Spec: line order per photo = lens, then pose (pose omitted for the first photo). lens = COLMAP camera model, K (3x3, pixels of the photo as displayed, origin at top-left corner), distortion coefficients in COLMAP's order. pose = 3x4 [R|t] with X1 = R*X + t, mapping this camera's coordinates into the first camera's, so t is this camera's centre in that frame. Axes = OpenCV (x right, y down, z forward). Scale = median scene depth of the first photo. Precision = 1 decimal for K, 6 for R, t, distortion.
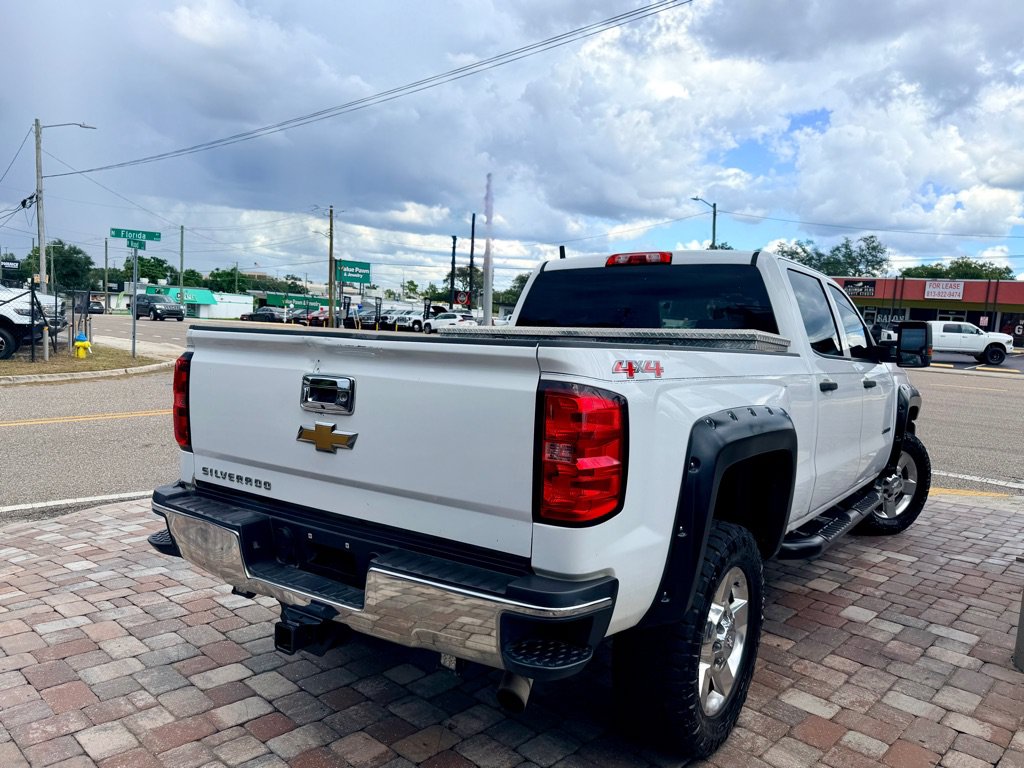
lens RADIAL K [[785.1, 0, 508.5], [0, 785.1, 385.7], [0, 0, 1]] dist [0.078909, -0.109409]
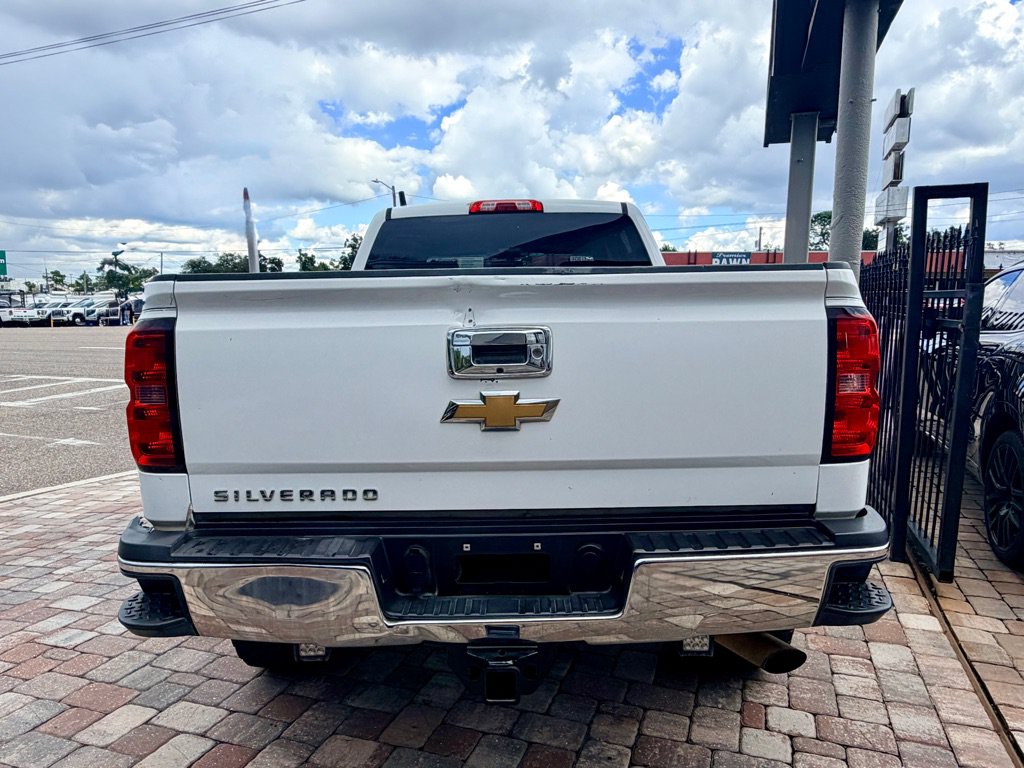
lens RADIAL K [[733.4, 0, 513.1], [0, 733.4, 390.8], [0, 0, 1]] dist [-0.001579, 0.001212]
pose [[0.810976, -0.112867, 0.574090, -0.549746], [0.085525, 0.993546, 0.074517, -0.003750], [-0.578795, -0.011333, 0.815394, 0.382487]]
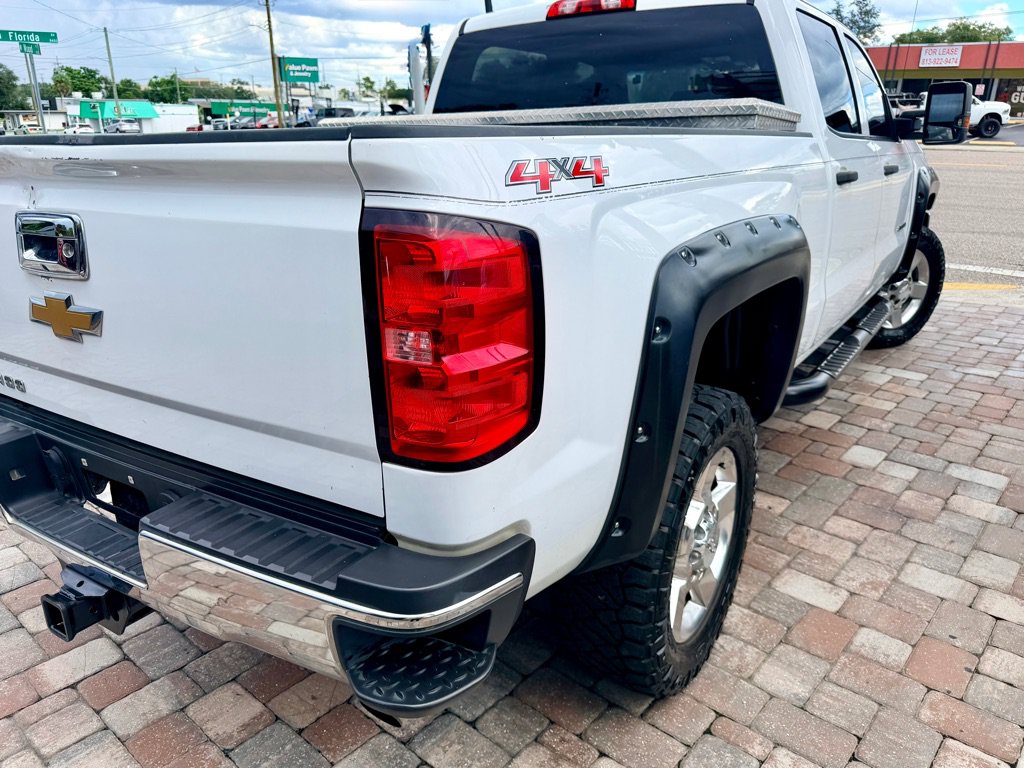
lens RADIAL K [[777.5, 0, 510.4], [0, 777.5, 391.9], [0, 0, 1]] dist [0.042563, -0.070982]
pose [[0.997927, -0.062561, 0.015095, 0.090046], [0.056718, 0.965782, 0.253078, -0.010697], [-0.030411, -0.251697, 0.967328, 0.344155]]
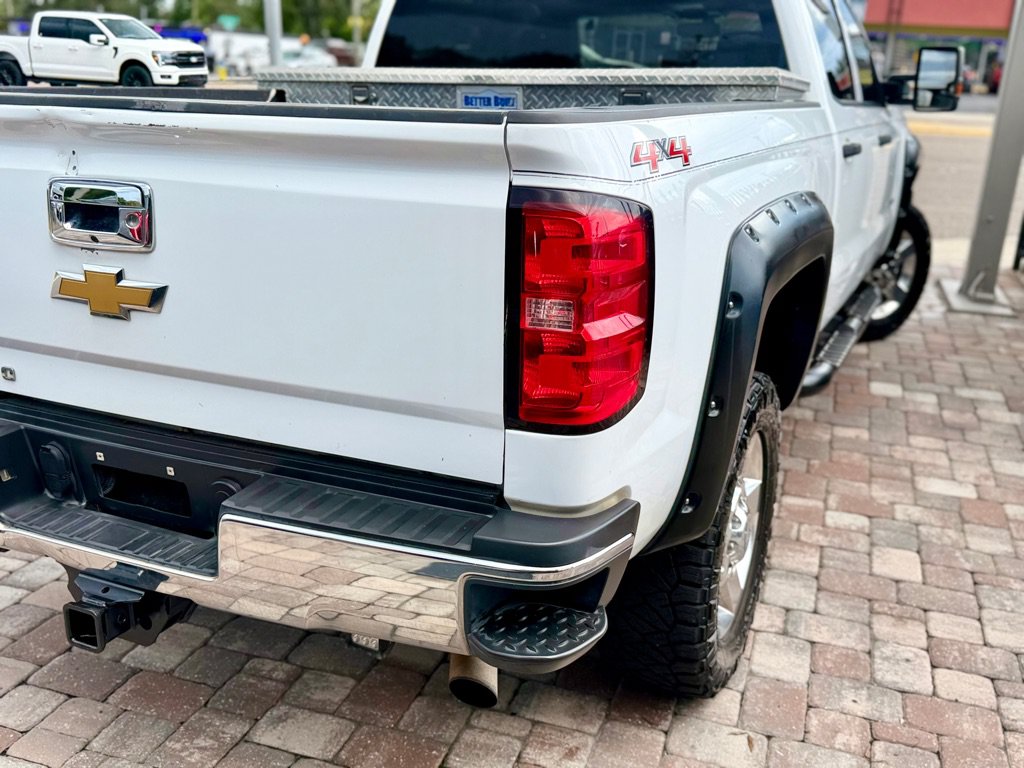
lens RADIAL K [[1037.6, 0, 517.2], [0, 1037.6, 401.9], [0, 0, 1]] dist [0.133681, -0.328658]
pose [[0.982339, -0.078390, 0.169897, -0.069132], [0.034417, 0.968216, 0.247735, -0.031148], [-0.183917, -0.237512, 0.953815, 0.186221]]
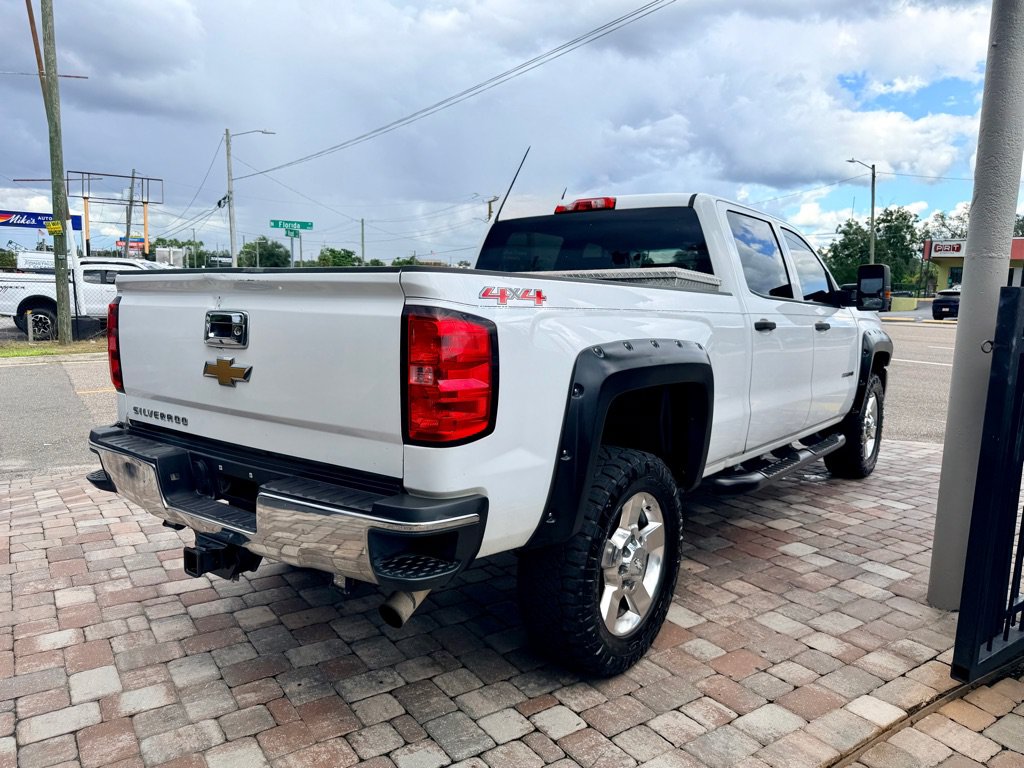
lens RADIAL K [[759.3, 0, 530.5], [0, 759.3, 383.8], [0, 0, 1]] dist [0.064499, -0.099229]
pose [[0.999661, -0.015442, -0.020985, 0.165047], [0.016287, 0.999038, 0.040723, 0.042371], [0.020336, -0.041051, 0.998950, 0.006690]]
